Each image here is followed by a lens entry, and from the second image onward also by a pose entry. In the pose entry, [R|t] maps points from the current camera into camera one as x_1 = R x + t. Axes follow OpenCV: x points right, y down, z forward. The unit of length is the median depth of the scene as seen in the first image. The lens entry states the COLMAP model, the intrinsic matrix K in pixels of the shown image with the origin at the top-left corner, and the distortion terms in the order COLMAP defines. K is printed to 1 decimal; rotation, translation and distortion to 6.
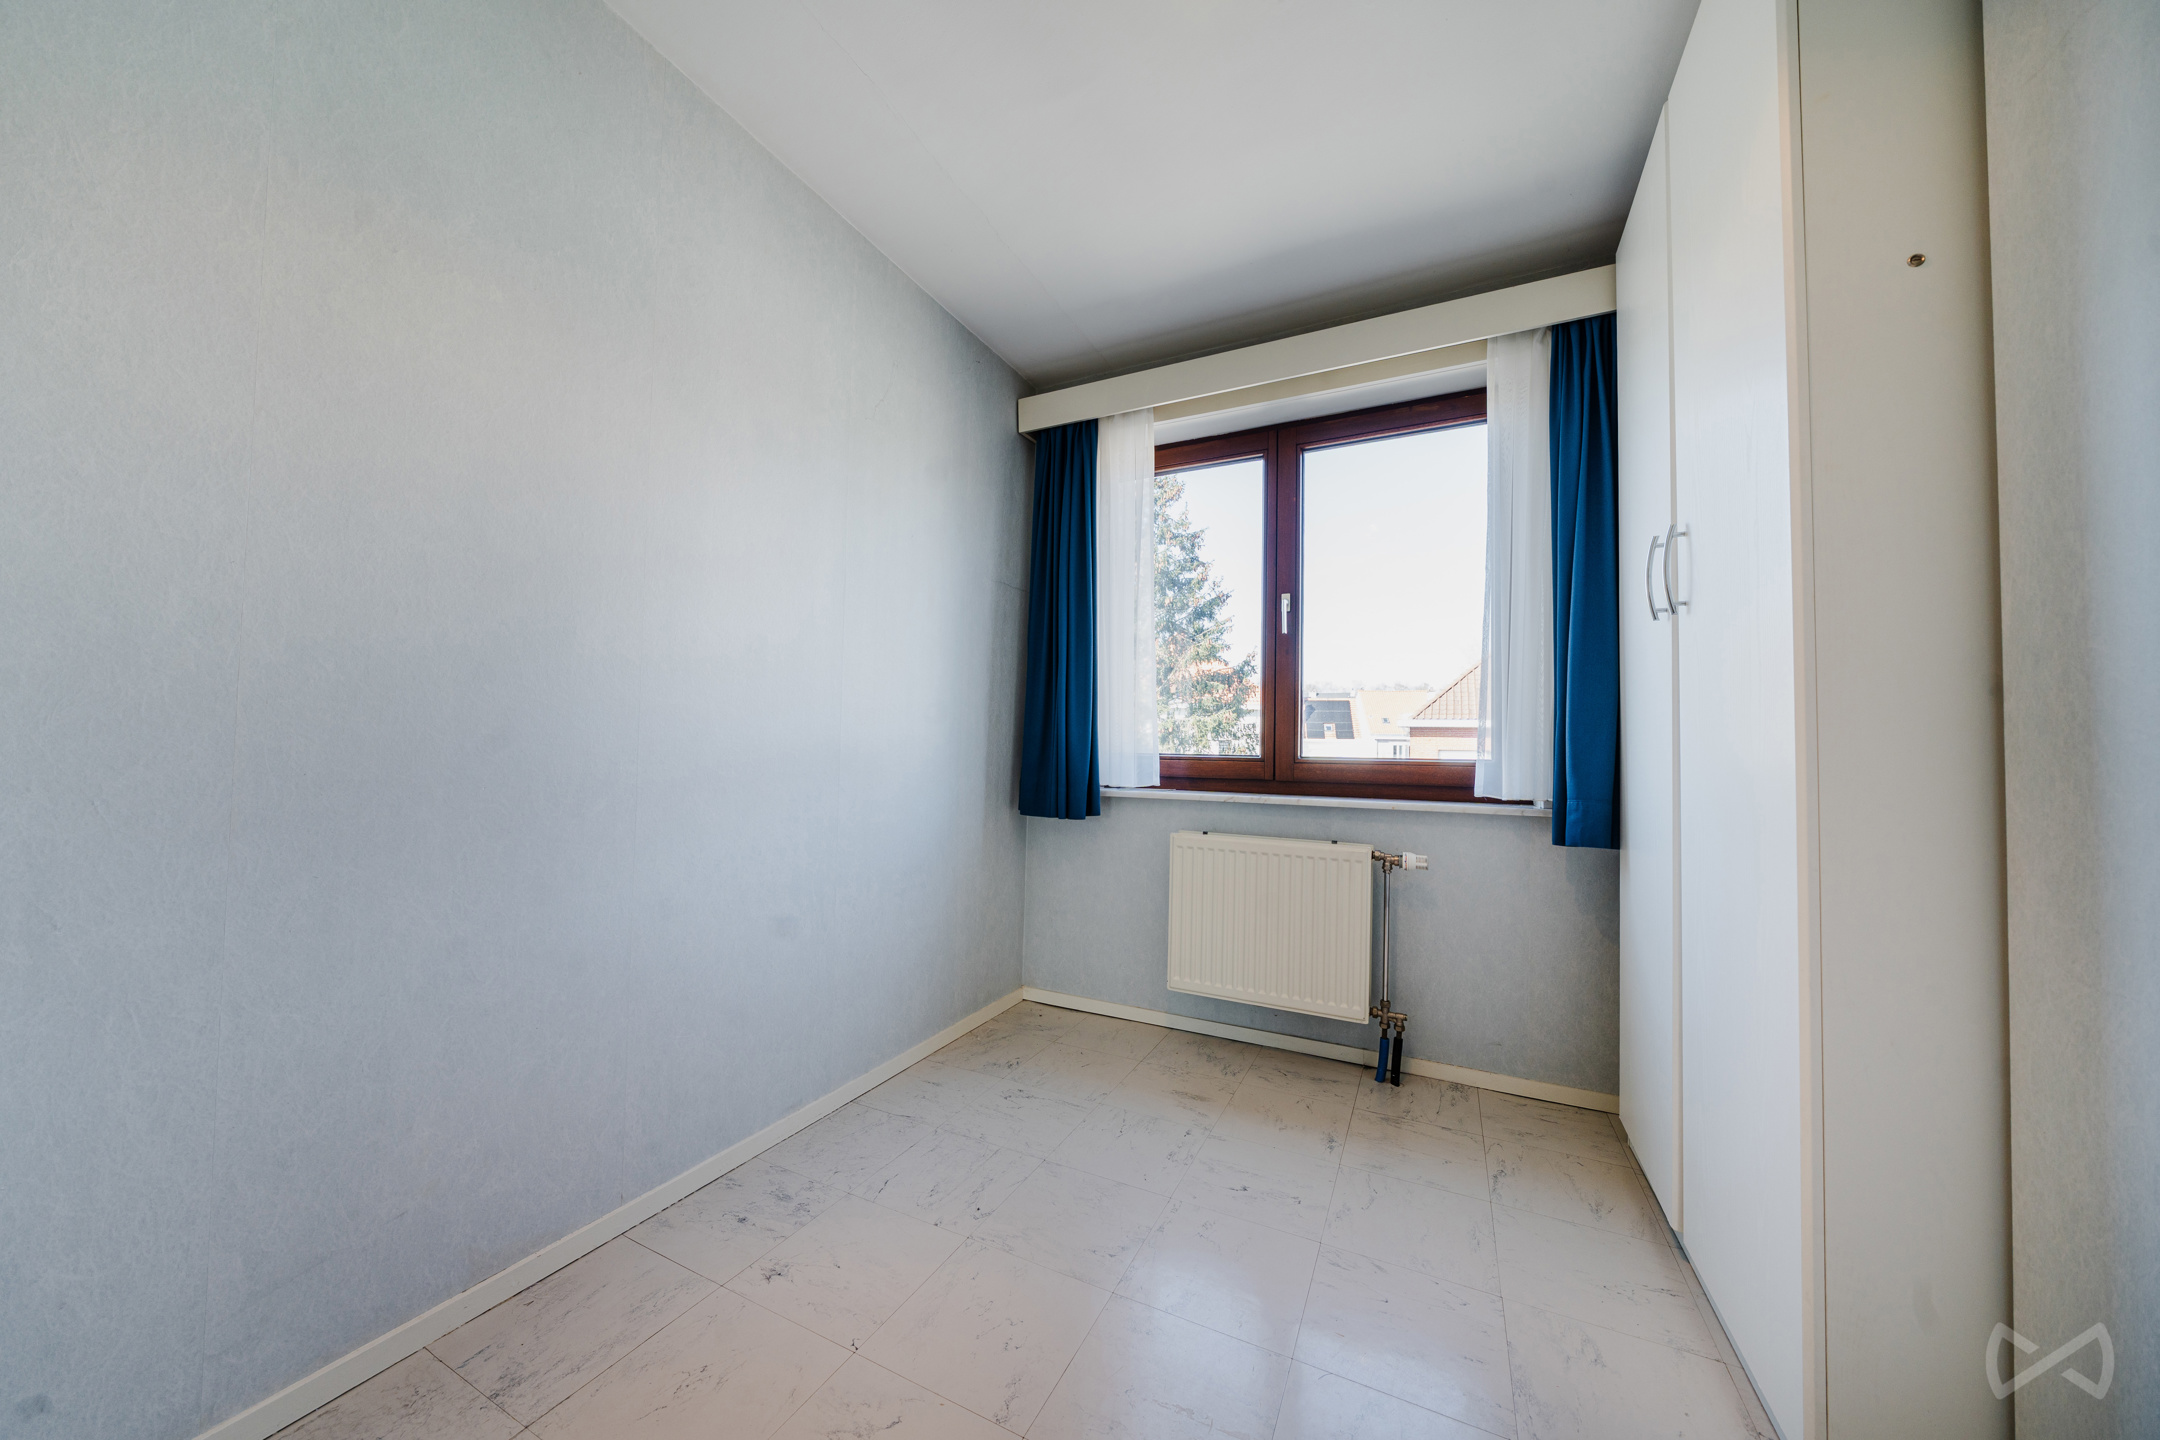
lens RADIAL K [[726.8, 0, 1075.8], [0, 726.8, 731.1], [0, 0, 1]] dist [0.000350, -0.000233]
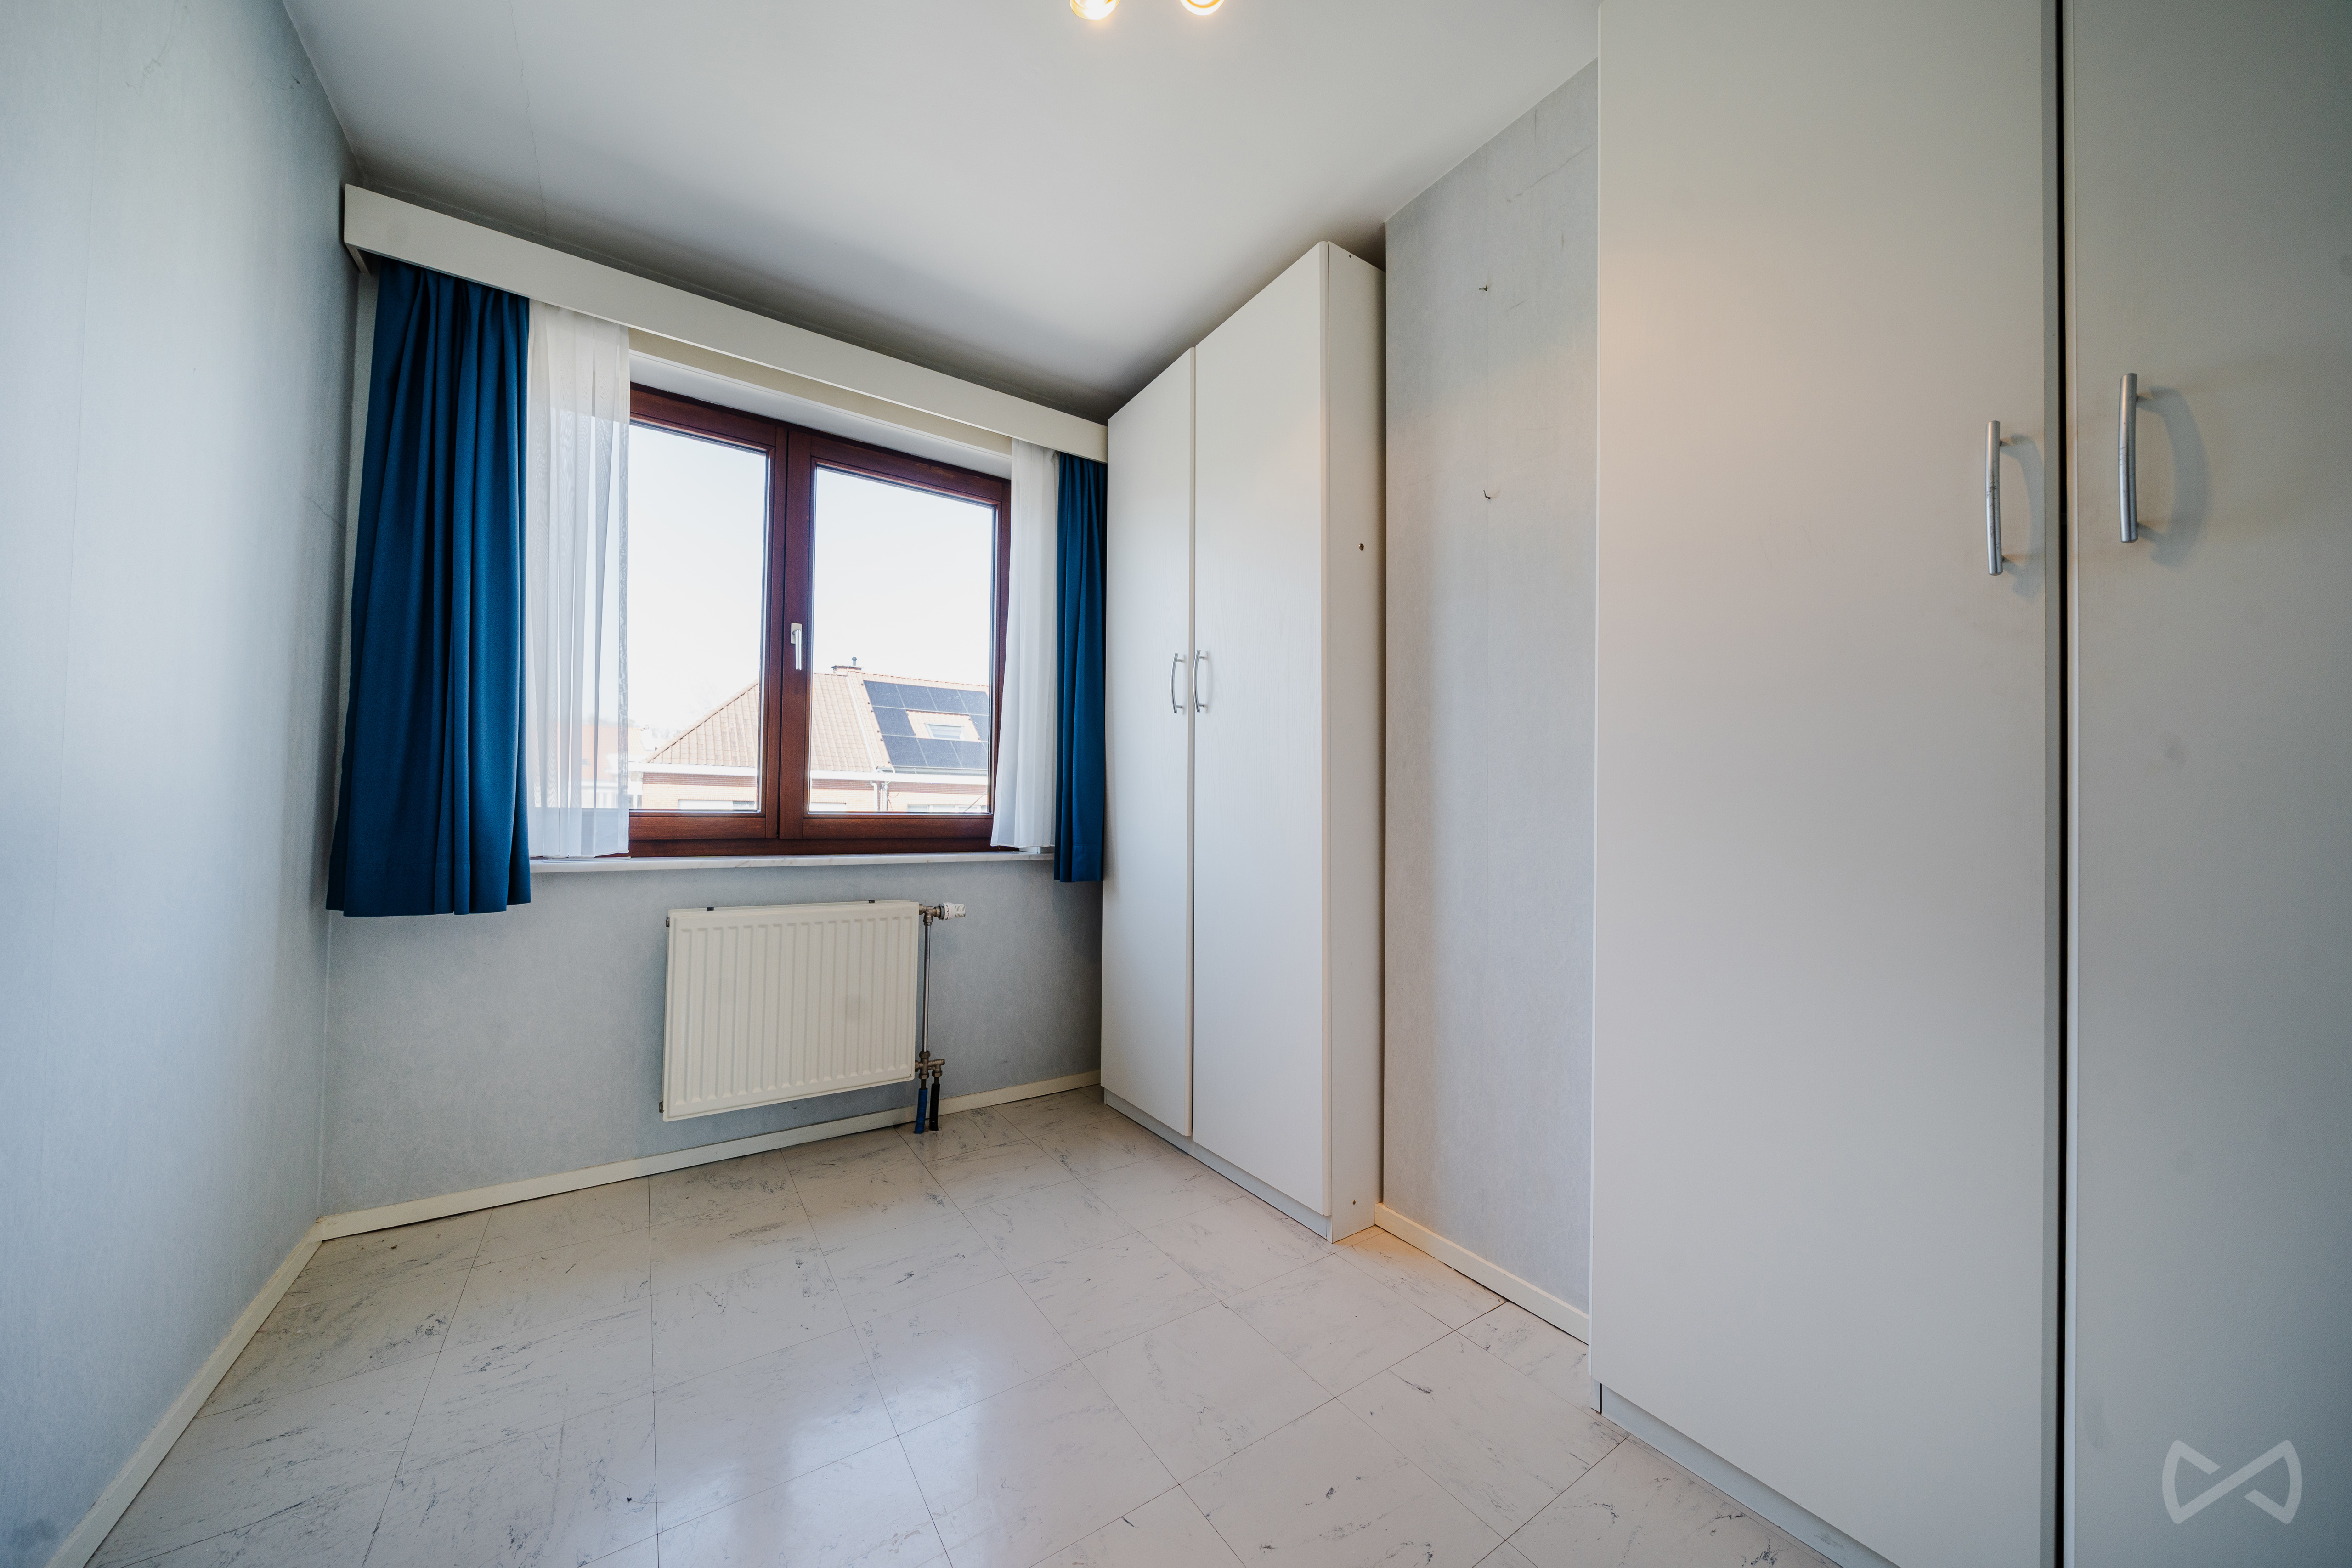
lens RADIAL K [[791.4, 0, 1172.9], [0, 791.4, 795.0], [0, 0, 1]] dist [0.000350, -0.000233]
pose [[0.503354, 0.008113, 0.864042, -0.321300], [-0.026351, 0.999635, 0.005965, -0.001944], [-0.863678, -0.025770, 0.503384, 0.139765]]
